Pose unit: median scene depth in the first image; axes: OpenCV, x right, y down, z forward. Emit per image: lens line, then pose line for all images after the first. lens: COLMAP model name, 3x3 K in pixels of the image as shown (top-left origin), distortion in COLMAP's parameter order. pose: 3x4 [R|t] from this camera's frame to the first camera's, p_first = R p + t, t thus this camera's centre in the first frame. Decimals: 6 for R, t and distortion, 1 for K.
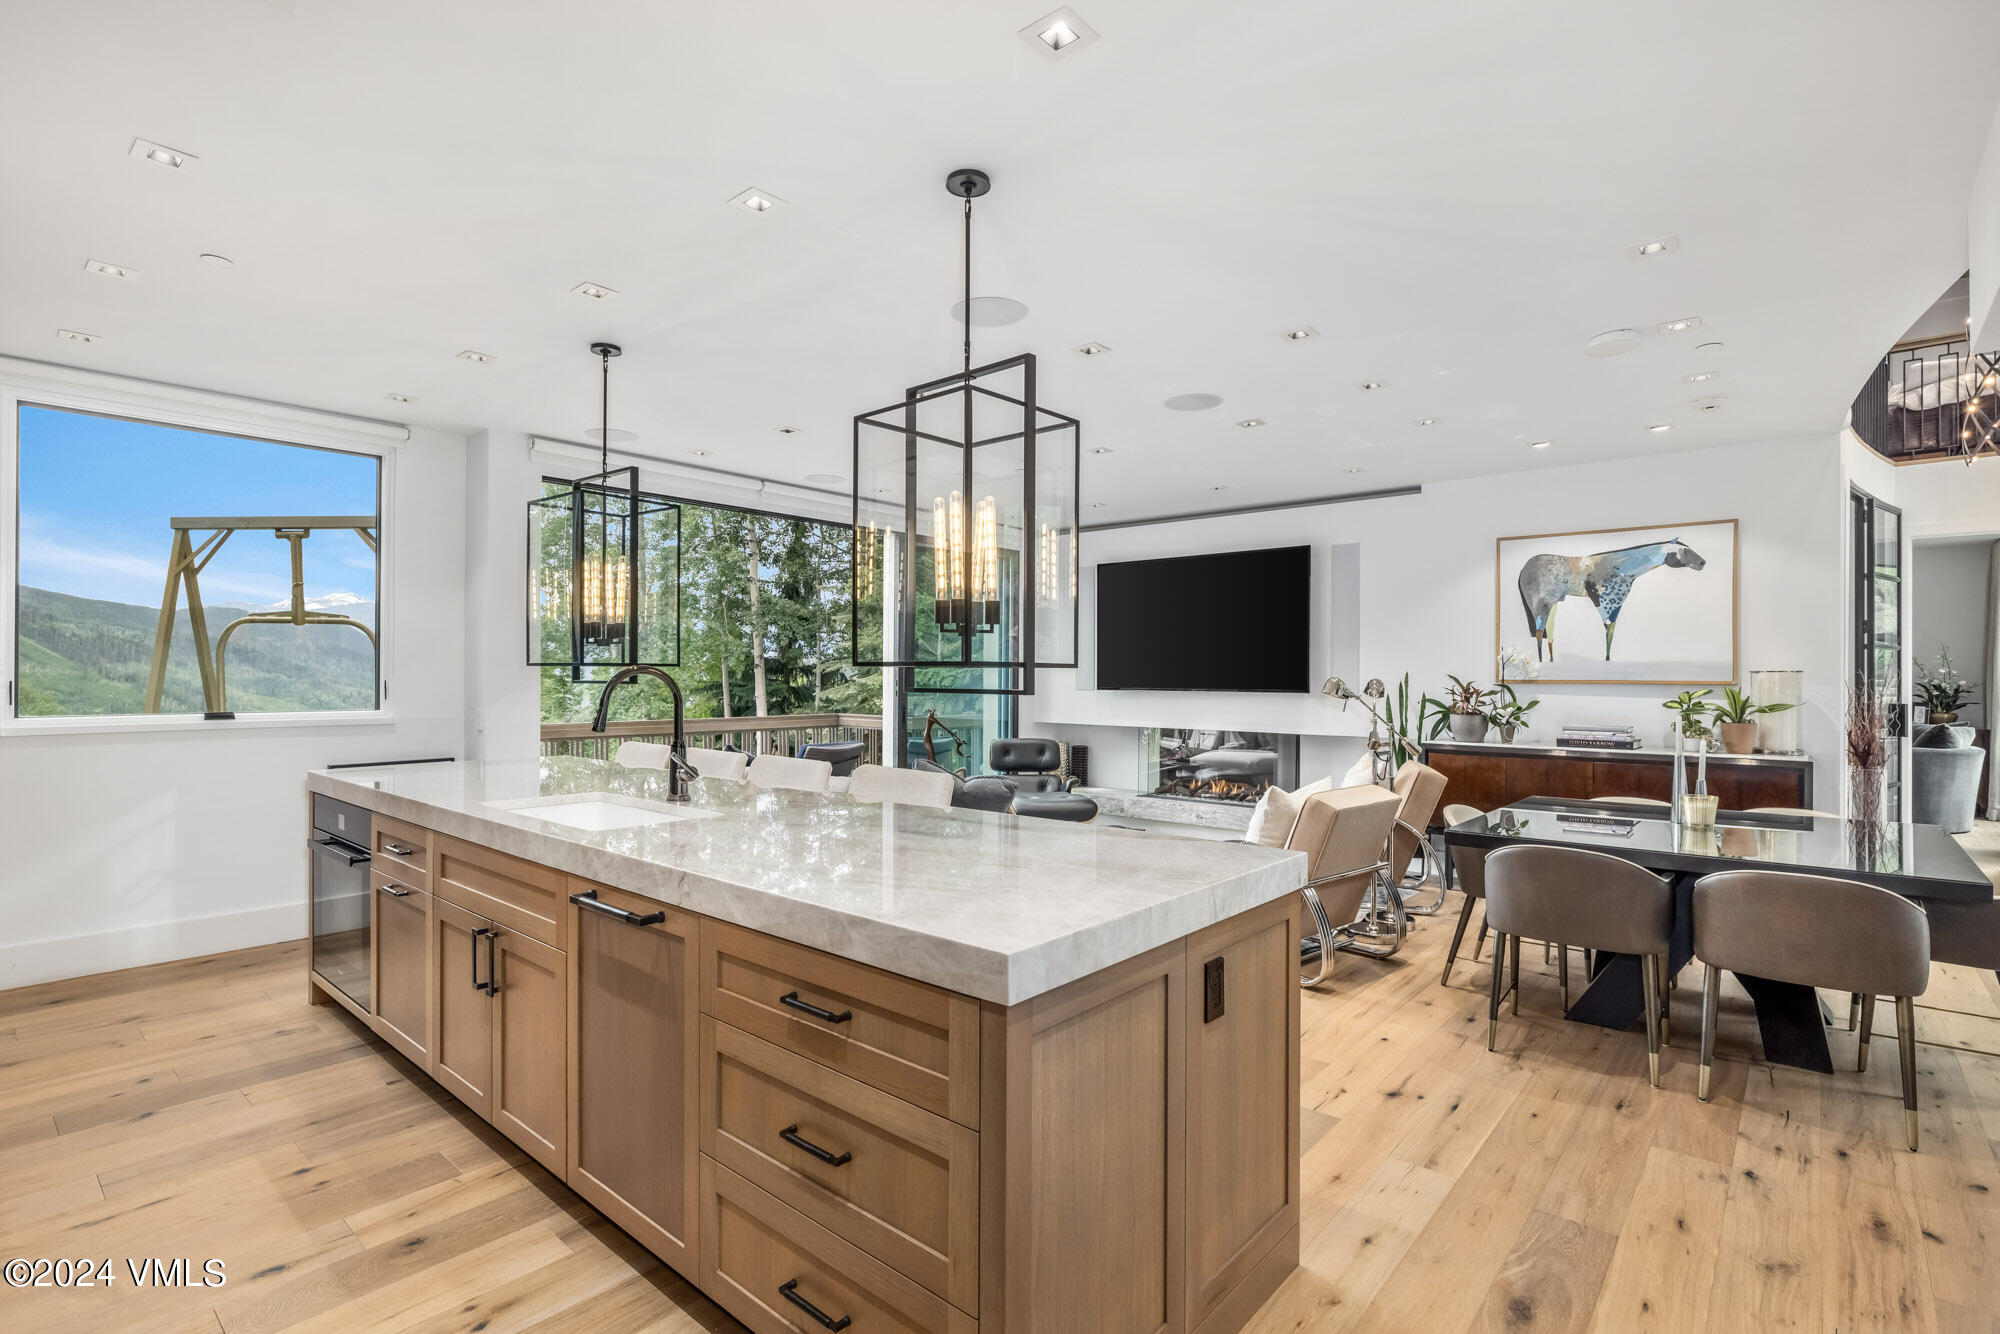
lens RADIAL K [[942.9, 0, 984.4], [0, 942.9, 675.2], [0, 0, 1]] dist [-0.011458, 0.001746]
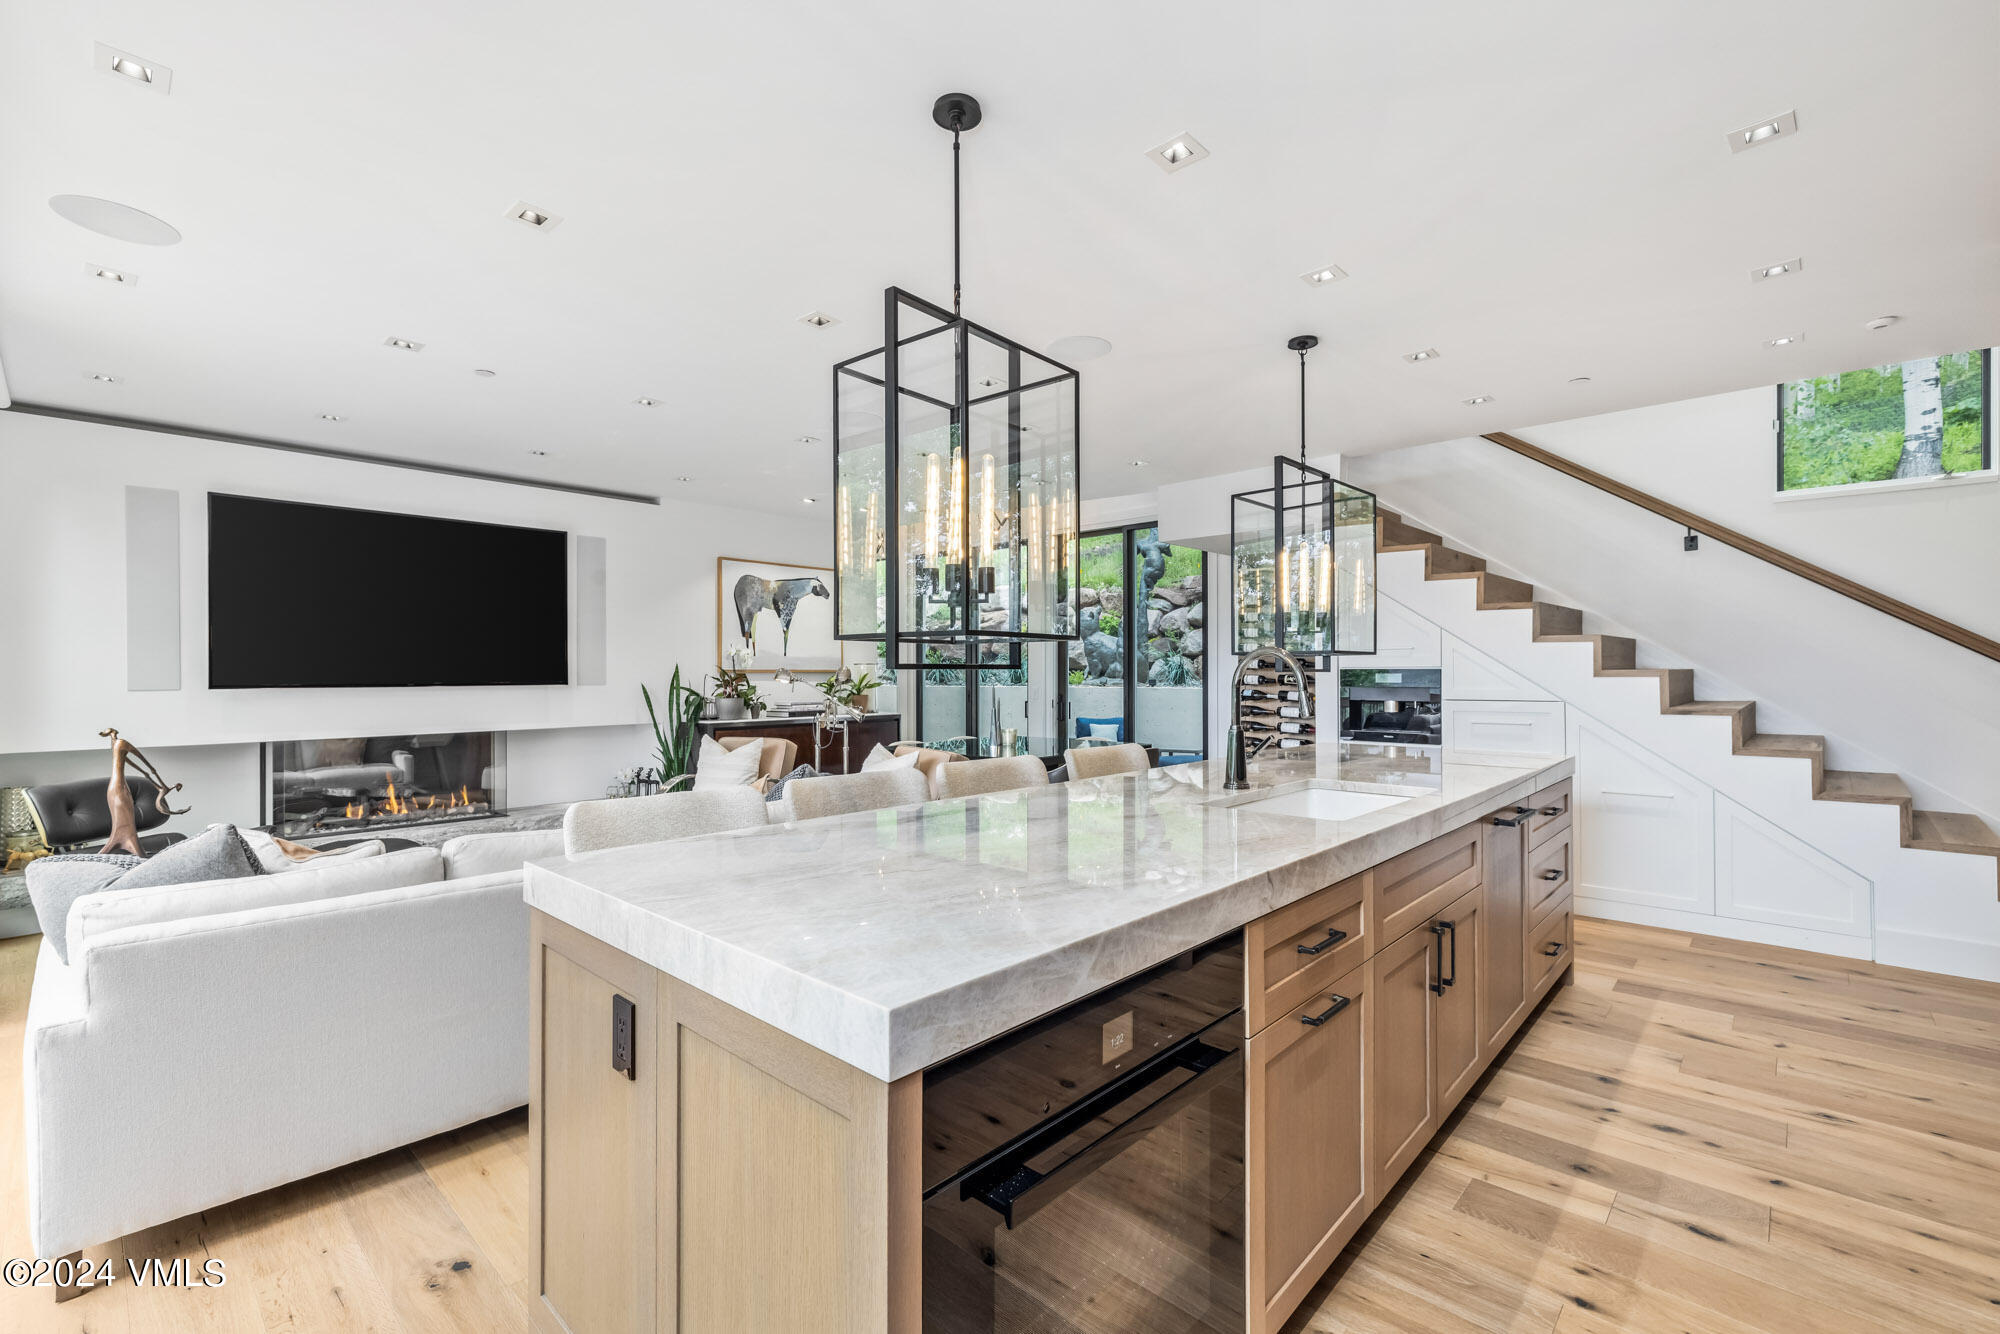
lens RADIAL K [[865.3, 0, 994.8], [0, 865.3, 669.9], [0, 0, 1]] dist [0.004309, 0.000634]
pose [[0.031016, -0.001840, 0.999517, -0.610046], [0.004093, 0.999990, 0.001714, 0.004566], [-0.999511, 0.004038, 0.031023, 0.611218]]
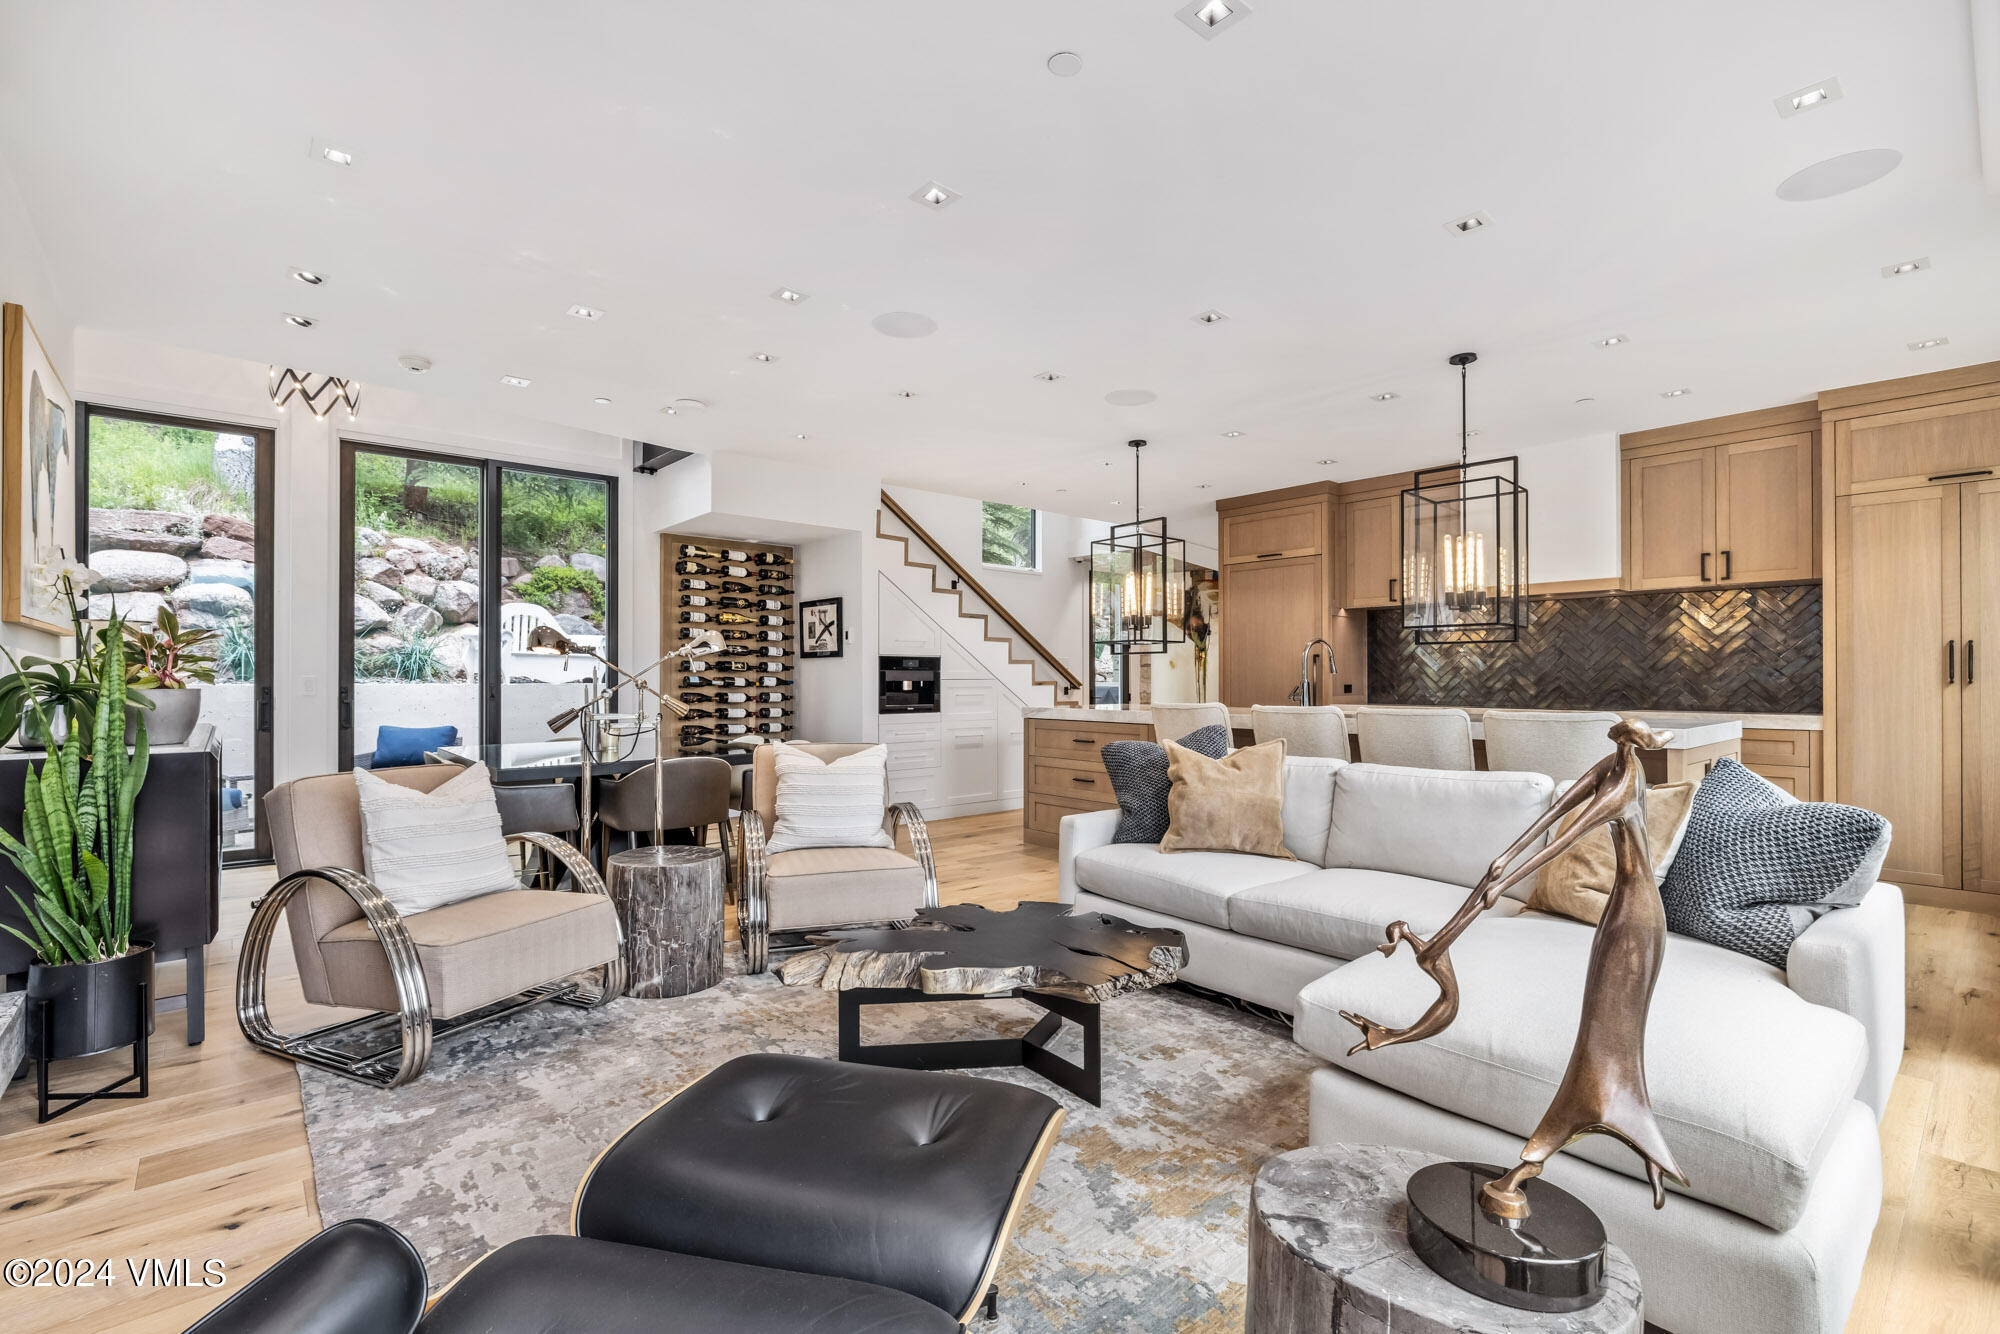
lens RADIAL K [[895.9, 0, 982.6], [0, 895.9, 670.4], [0, 0, 1]] dist [-0.010664, 0.002105]
pose [[-0.990237, -0.003002, 0.139364, 0.023177], [-0.004282, 0.999951, -0.008887, 0.034916], [-0.139330, -0.009397, -0.990201, 1.389261]]
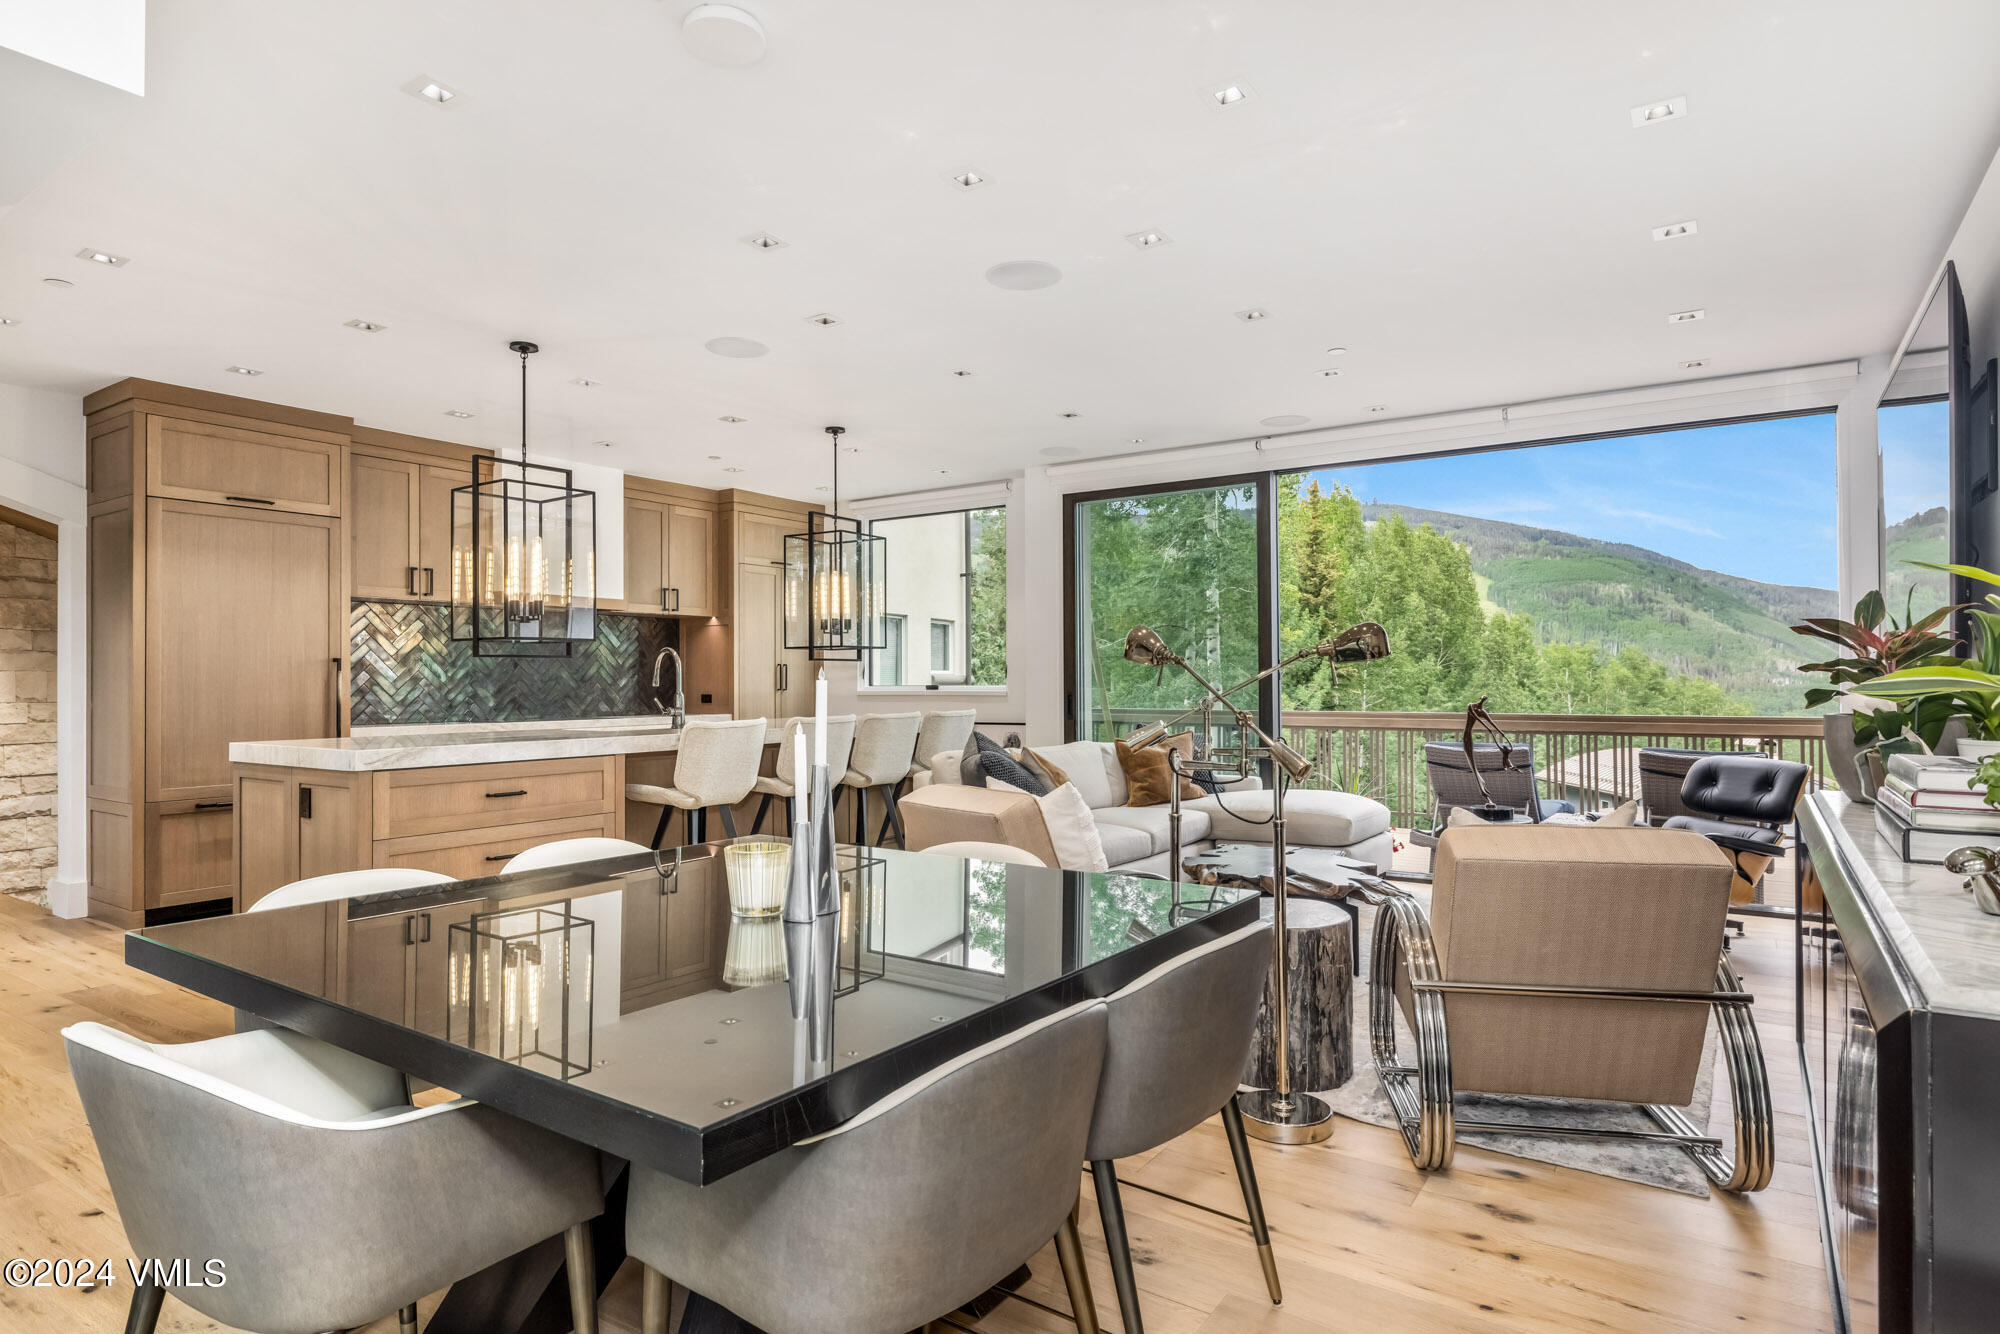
lens RADIAL K [[1100.2, 0, 1004.7], [0, 1100.2, 670.5], [0, 0, 1]] dist [-0.001721, 0.001255]
pose [[0.130262, -0.013503, -0.991388, 0.833501], [0.005321, 0.999902, -0.012920, 0.029376], [0.991465, -0.003592, 0.130322, 0.659448]]
